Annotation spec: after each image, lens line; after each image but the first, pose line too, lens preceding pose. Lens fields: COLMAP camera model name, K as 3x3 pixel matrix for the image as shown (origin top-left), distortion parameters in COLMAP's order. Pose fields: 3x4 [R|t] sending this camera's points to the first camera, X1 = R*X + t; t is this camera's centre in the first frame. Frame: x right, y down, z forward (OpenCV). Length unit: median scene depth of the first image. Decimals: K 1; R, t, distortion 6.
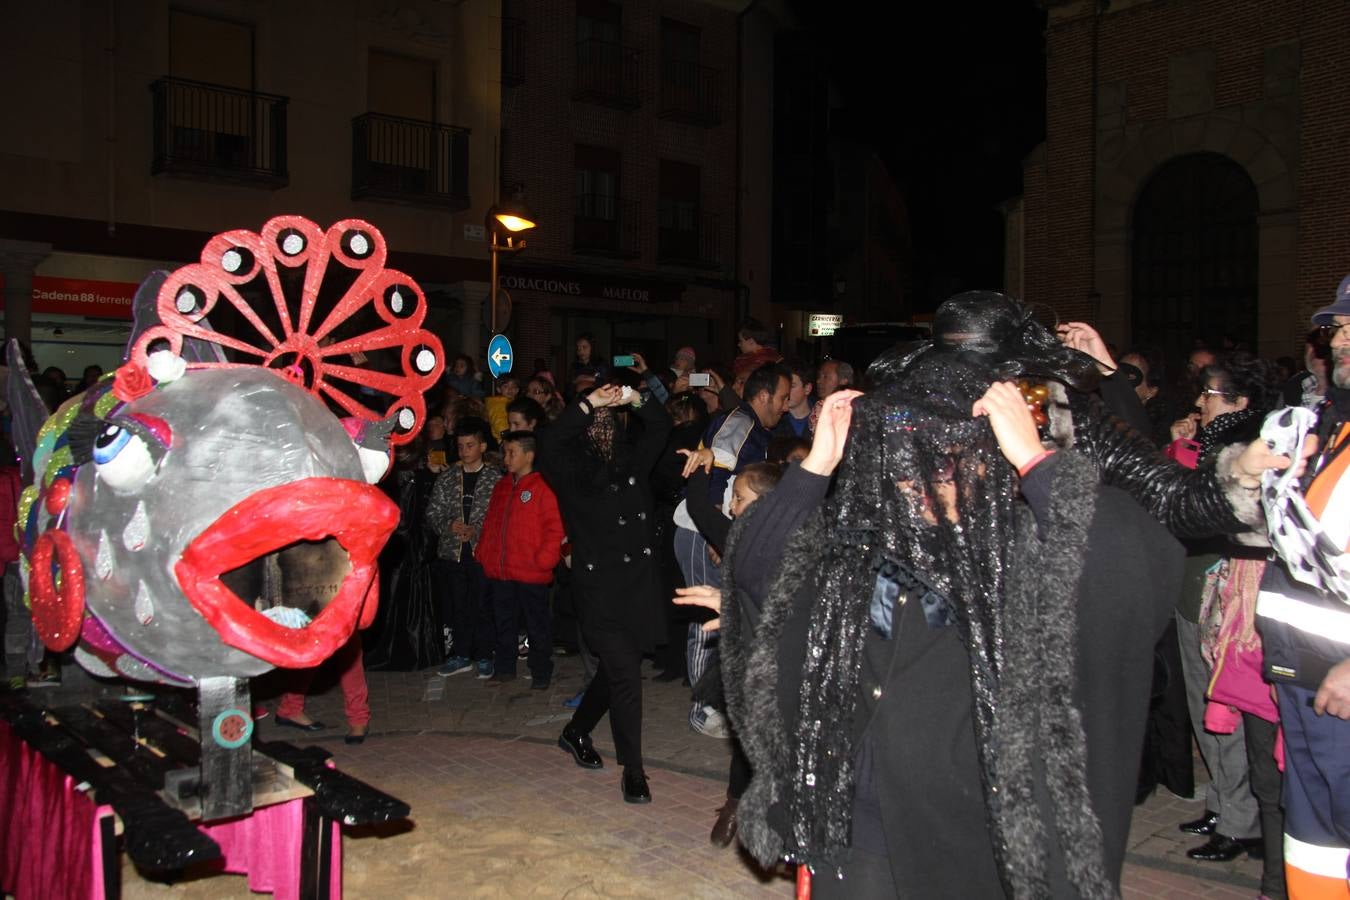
lens RADIAL K [[1198.3, 0, 692.1], [0, 1198.3, 461.0], [0, 0, 1]] dist [-0.155066, 0.276382]
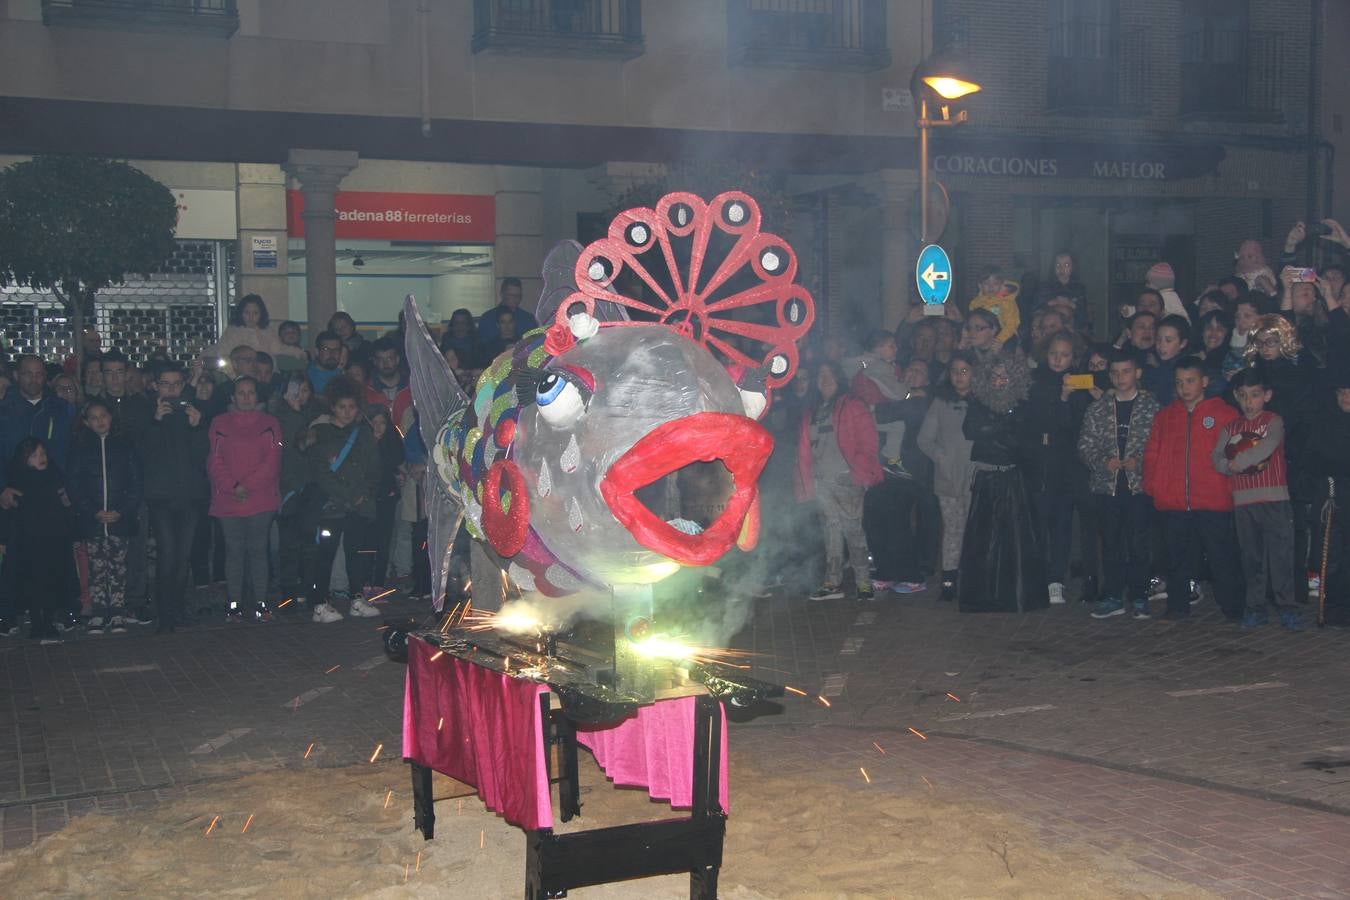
lens RADIAL K [[1851.2, 0, 675.0], [0, 1851.2, 450.0], [0, 0, 1]] dist [0.136705, 0.080064]
pose [[0.951762, -0.010984, -0.306641, 0.212677], [0.014733, 0.999842, 0.009913, 0.028034], [0.306483, -0.013953, 0.951774, -0.743941]]
